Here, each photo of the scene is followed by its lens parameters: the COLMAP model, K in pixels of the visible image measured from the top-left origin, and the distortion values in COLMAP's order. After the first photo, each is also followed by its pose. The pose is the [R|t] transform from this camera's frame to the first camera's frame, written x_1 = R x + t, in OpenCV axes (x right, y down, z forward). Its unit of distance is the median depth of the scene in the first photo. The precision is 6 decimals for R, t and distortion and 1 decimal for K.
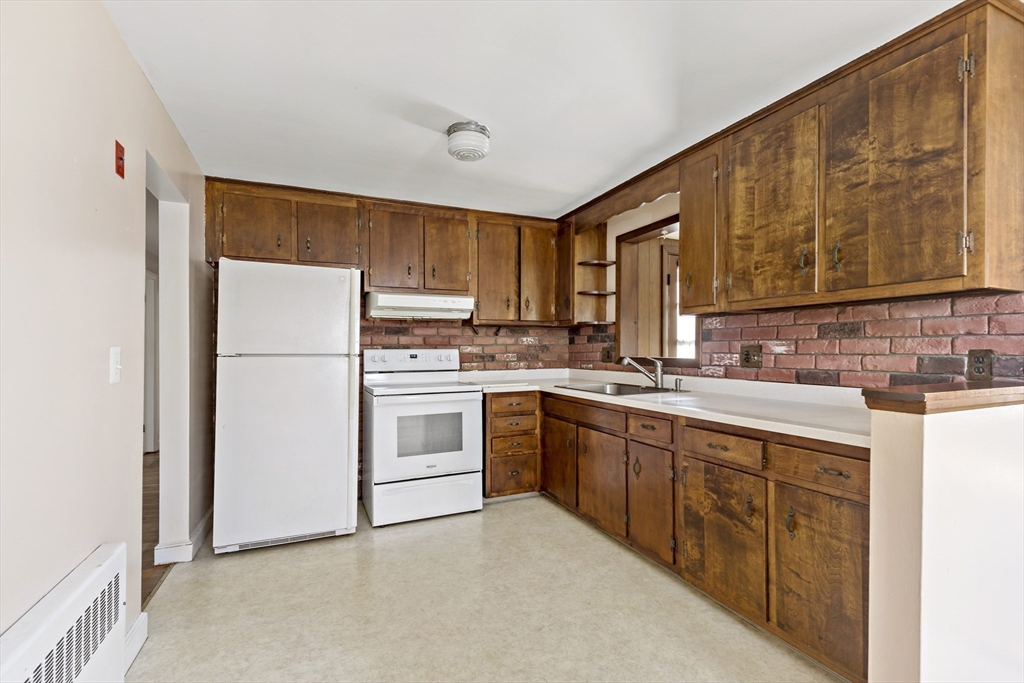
lens RADIAL K [[469.4, 0, 513.7], [0, 469.4, 350.4], [0, 0, 1]] dist [0.010285, -0.002857]
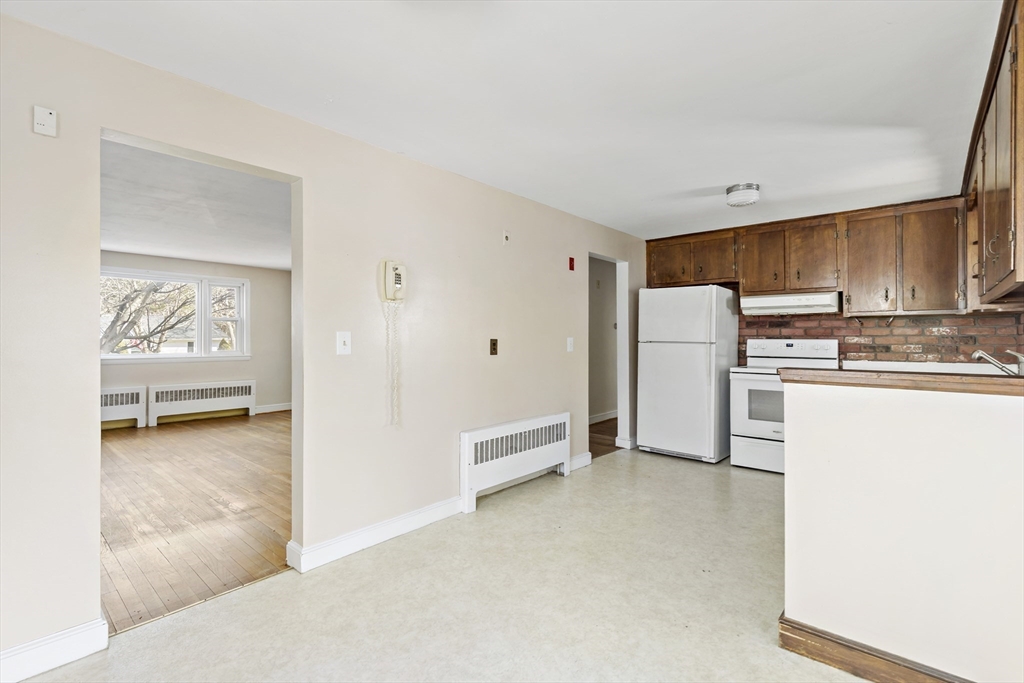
lens RADIAL K [[469.4, 0, 514.3], [0, 469.4, 355.3], [0, 0, 1]] dist [0.010285, -0.002857]
pose [[0.428807, 0.038874, -0.902559, 0.721051], [-0.008423, 0.999202, 0.039035, -0.003471], [0.903357, -0.009136, 0.428793, -0.198680]]
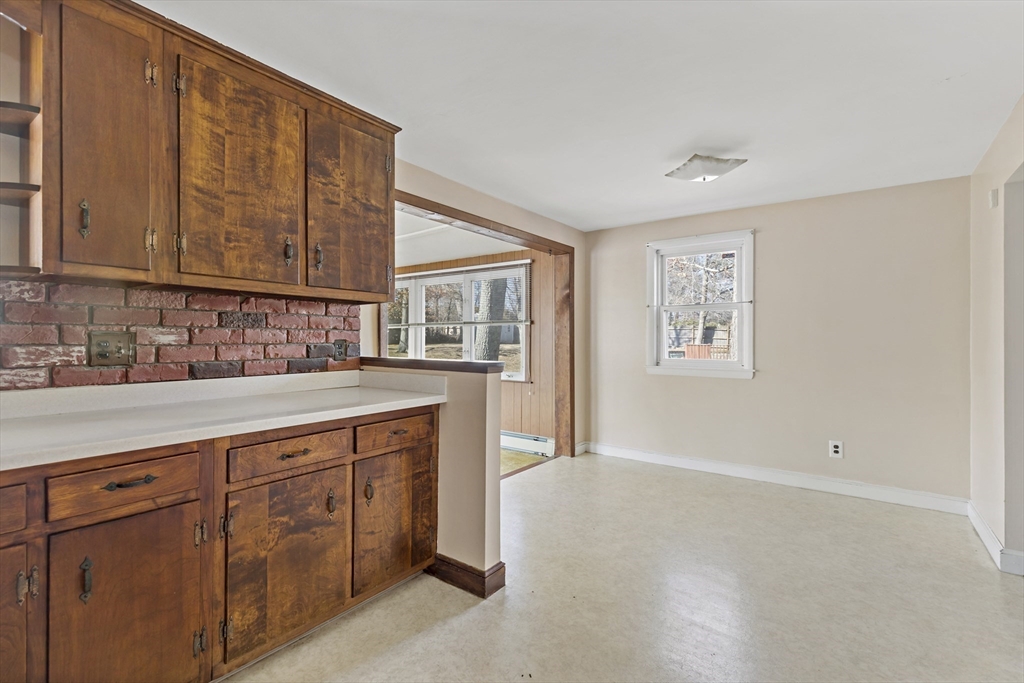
lens RADIAL K [[469.4, 0, 519.5], [0, 469.4, 342.5], [0, 0, 1]] dist [0.010285, -0.002857]
pose [[-0.512249, -0.004814, 0.858823, -0.335398], [0.000353, 0.999983, 0.005815, -0.000499], [-0.858837, 0.003282, -0.512239, 0.741208]]
